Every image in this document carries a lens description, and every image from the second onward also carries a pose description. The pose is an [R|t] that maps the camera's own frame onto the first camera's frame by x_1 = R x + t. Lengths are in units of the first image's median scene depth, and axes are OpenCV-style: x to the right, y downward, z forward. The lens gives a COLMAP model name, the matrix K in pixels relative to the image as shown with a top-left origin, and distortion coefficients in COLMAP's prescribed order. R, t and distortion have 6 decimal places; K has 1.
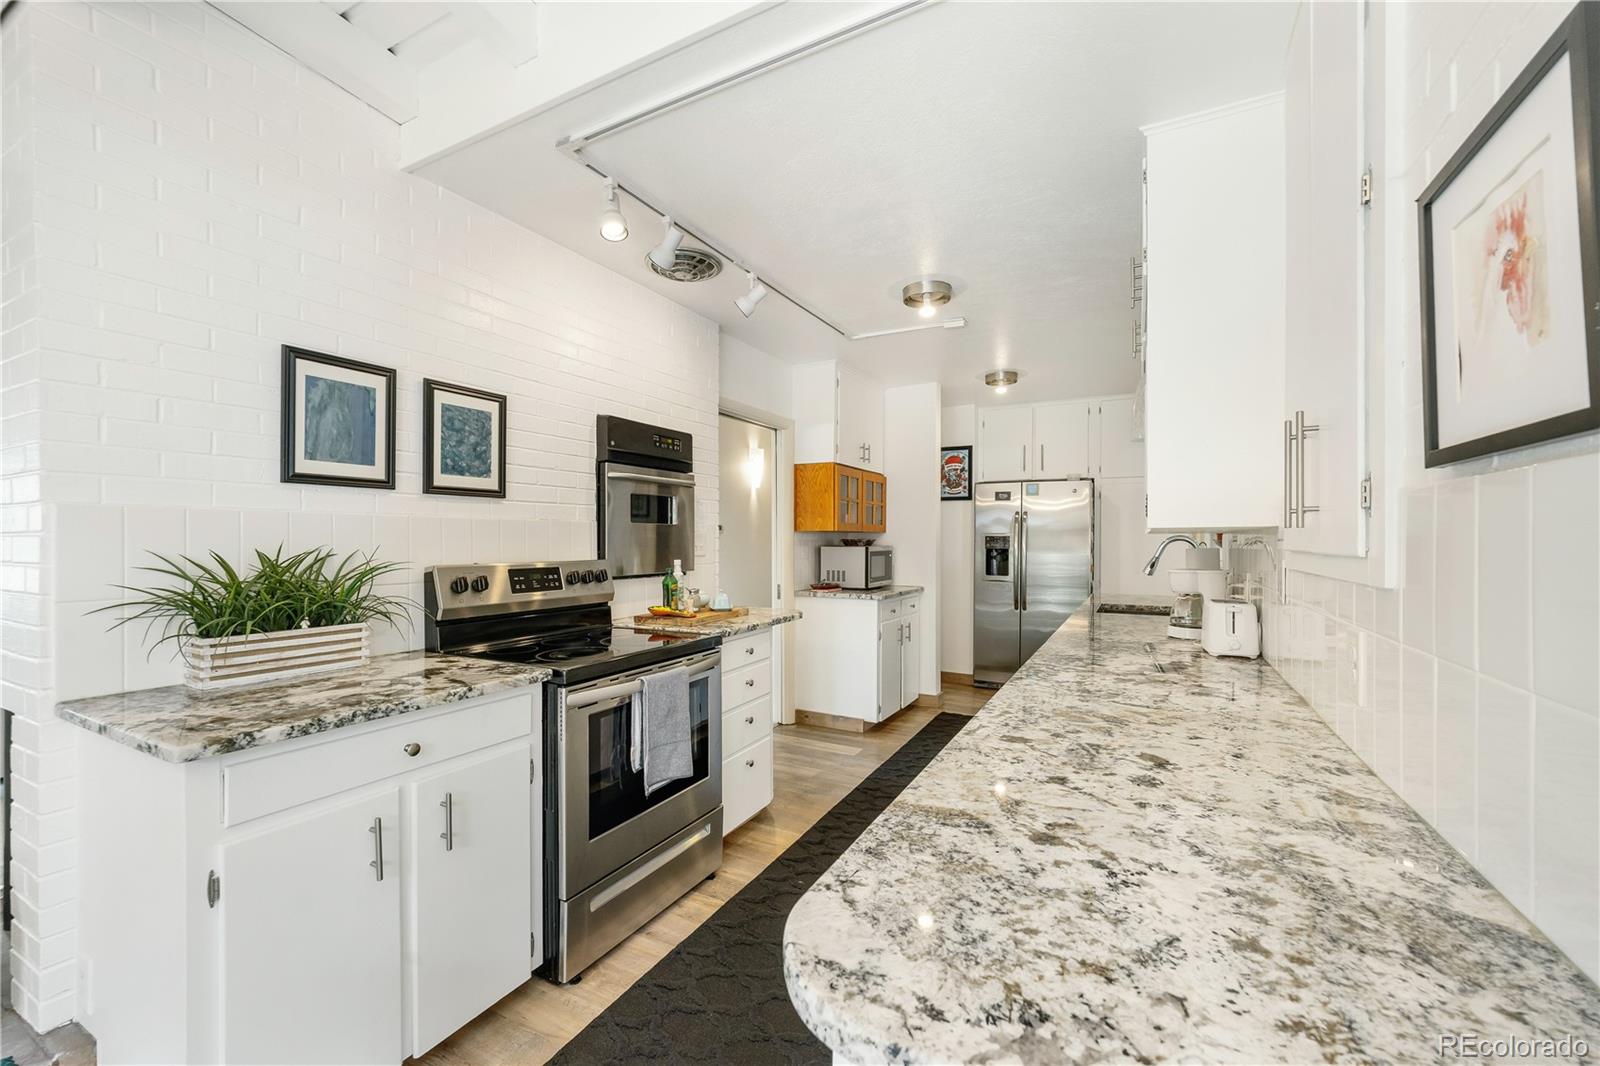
lens RADIAL K [[634.4, 0, 807.7], [0, 634.4, 536.1], [0, 0, 1]] dist [0.003571, -0.002044]
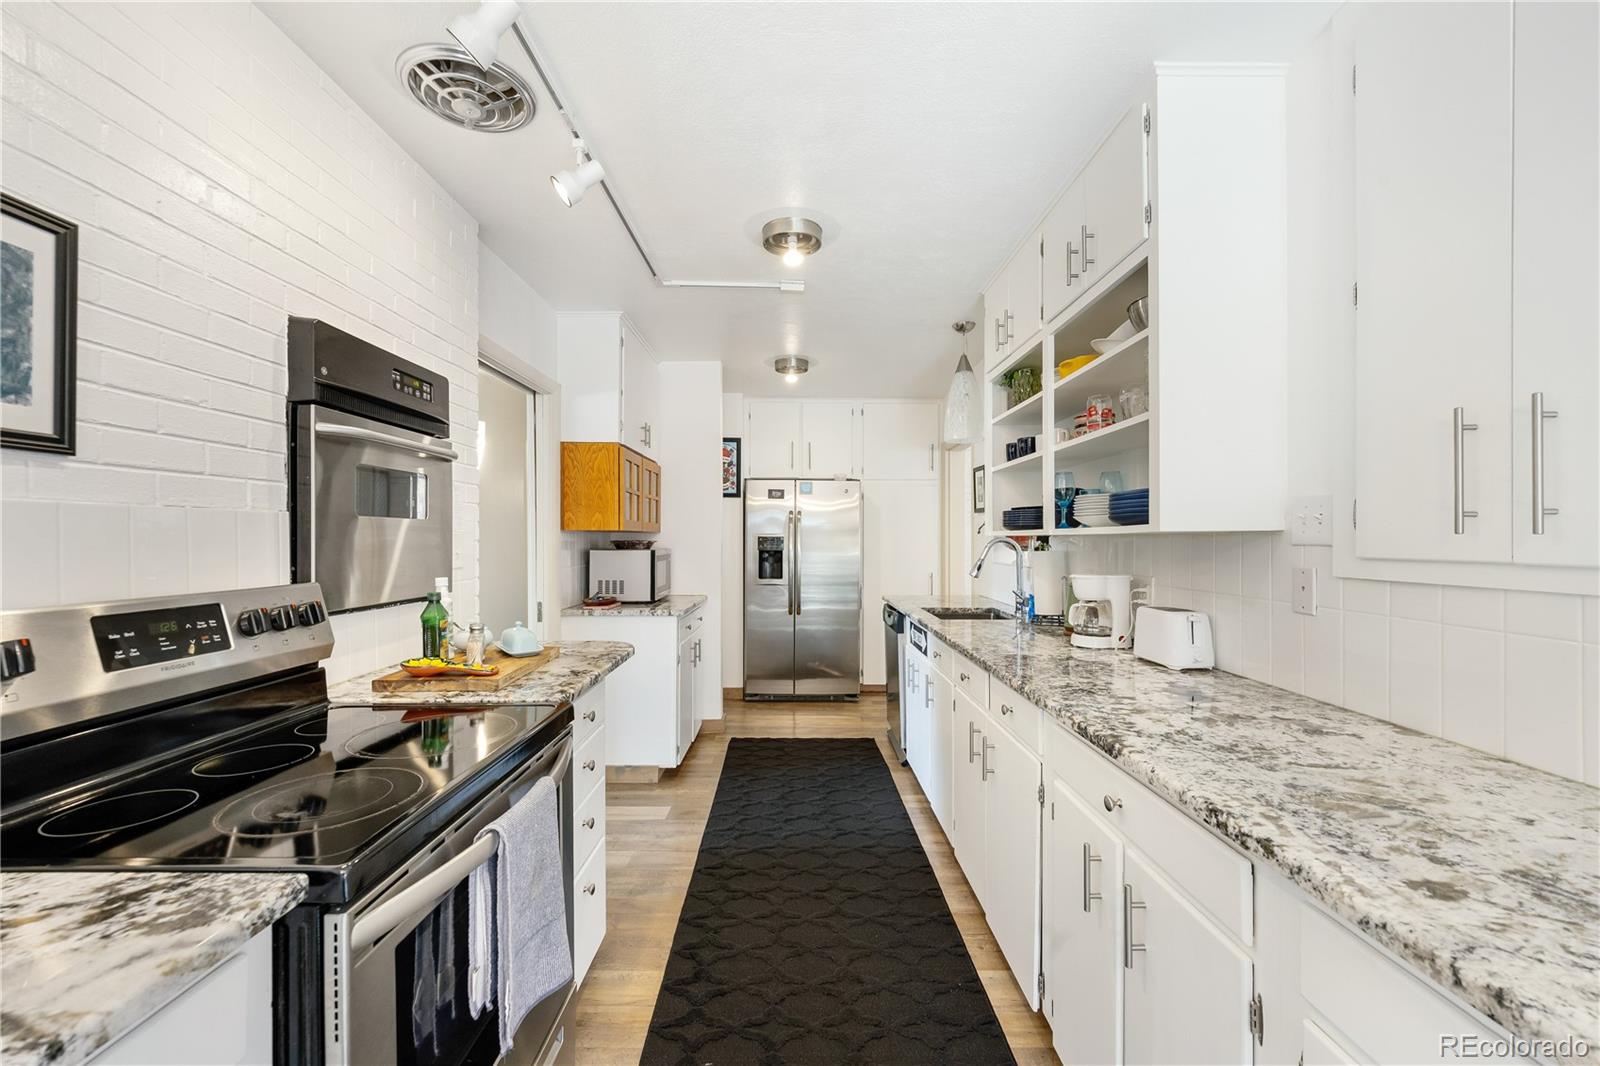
lens RADIAL K [[634.4, 0, 796.1], [0, 634.4, 536.4], [0, 0, 1]] dist [0.003571, -0.002044]
pose [[0.884480, 0.001156, 0.466577, -0.167288], [-0.002070, 0.999997, 0.001447, -0.003385], [-0.466574, -0.002246, 0.884479, 0.262770]]
